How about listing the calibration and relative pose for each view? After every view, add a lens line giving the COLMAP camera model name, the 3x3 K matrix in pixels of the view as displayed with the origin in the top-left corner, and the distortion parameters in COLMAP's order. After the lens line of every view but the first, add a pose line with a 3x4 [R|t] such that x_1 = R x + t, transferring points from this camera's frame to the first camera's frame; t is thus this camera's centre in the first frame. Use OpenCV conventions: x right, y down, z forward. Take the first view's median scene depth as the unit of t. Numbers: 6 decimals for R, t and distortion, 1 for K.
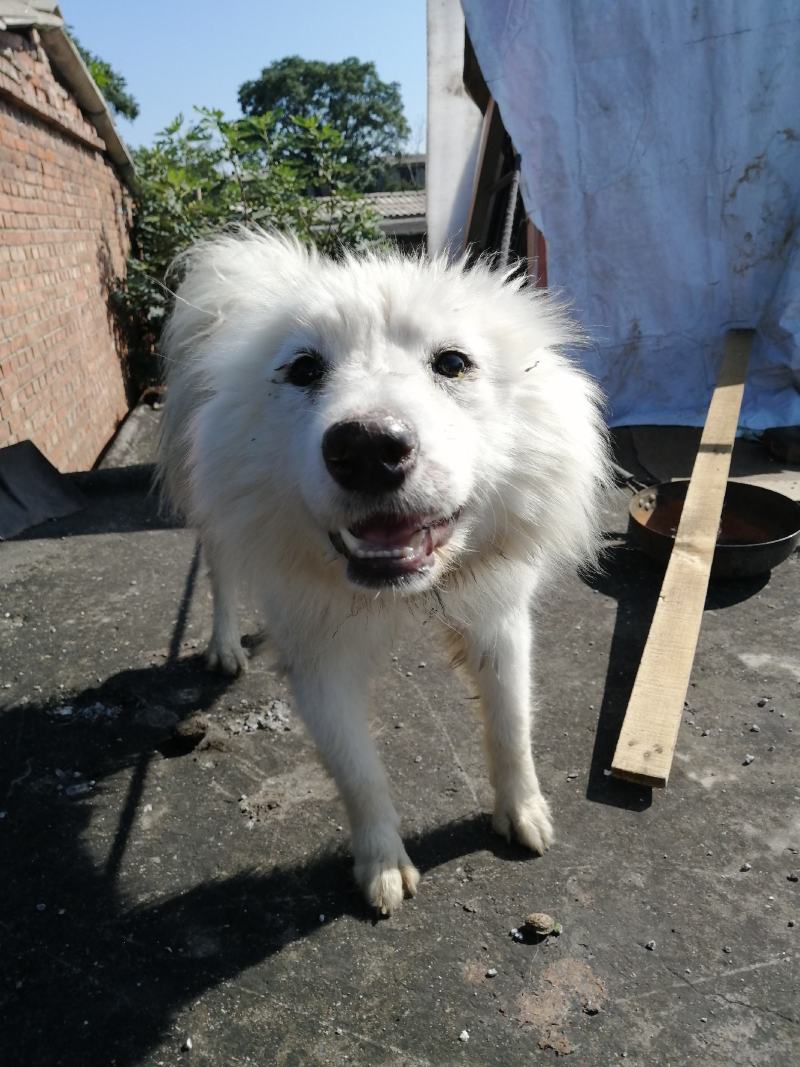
lens RADIAL K [[826.8, 0, 395.8], [0, 826.8, 566.2], [0, 0, 1]] dist [-0.018881, 0.040531]
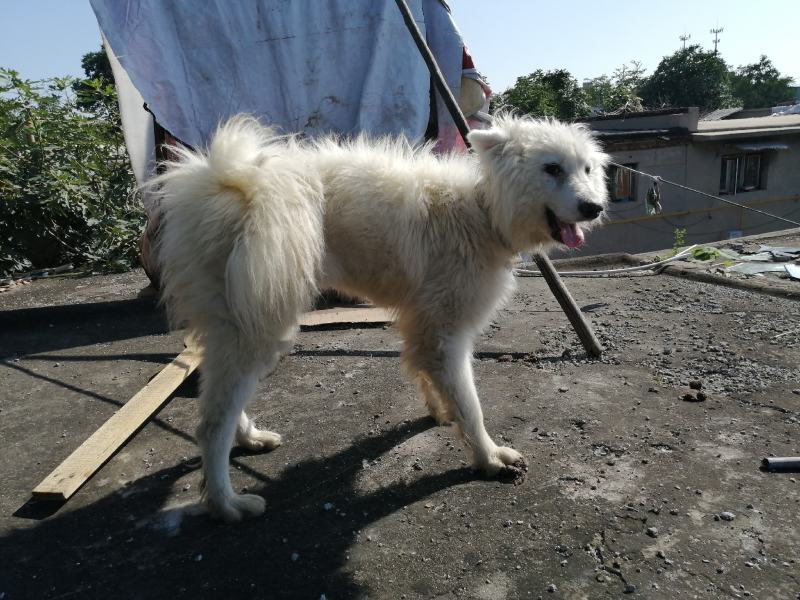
lens RADIAL K [[641.3, 0, 400.9], [0, 641.3, 321.8], [0, 0, 1]] dist [0.009383, 0.002198]
pose [[0.968498, -0.053370, 0.243233, 0.264967], [0.088705, 0.986631, -0.136717, 0.068753], [-0.232685, 0.153987, 0.960284, -0.128441]]
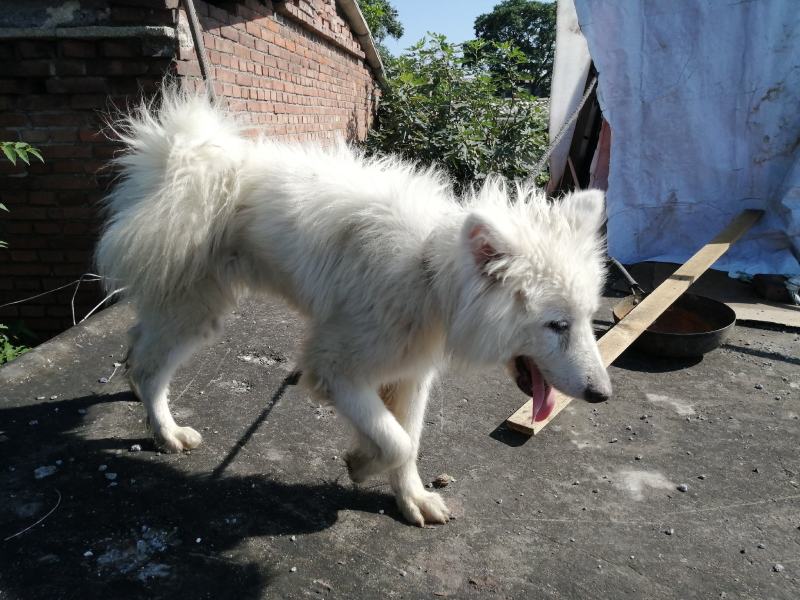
lens RADIAL K [[619.9, 0, 397.6], [0, 619.9, 334.8], [0, 0, 1]] dist [-0.018881, 0.040531]
pose [[0.959988, 0.148587, -0.237370, 0.126190], [-0.160849, 0.986426, -0.033043, 0.062852], [0.229238, 0.069902, 0.970857, -0.137183]]
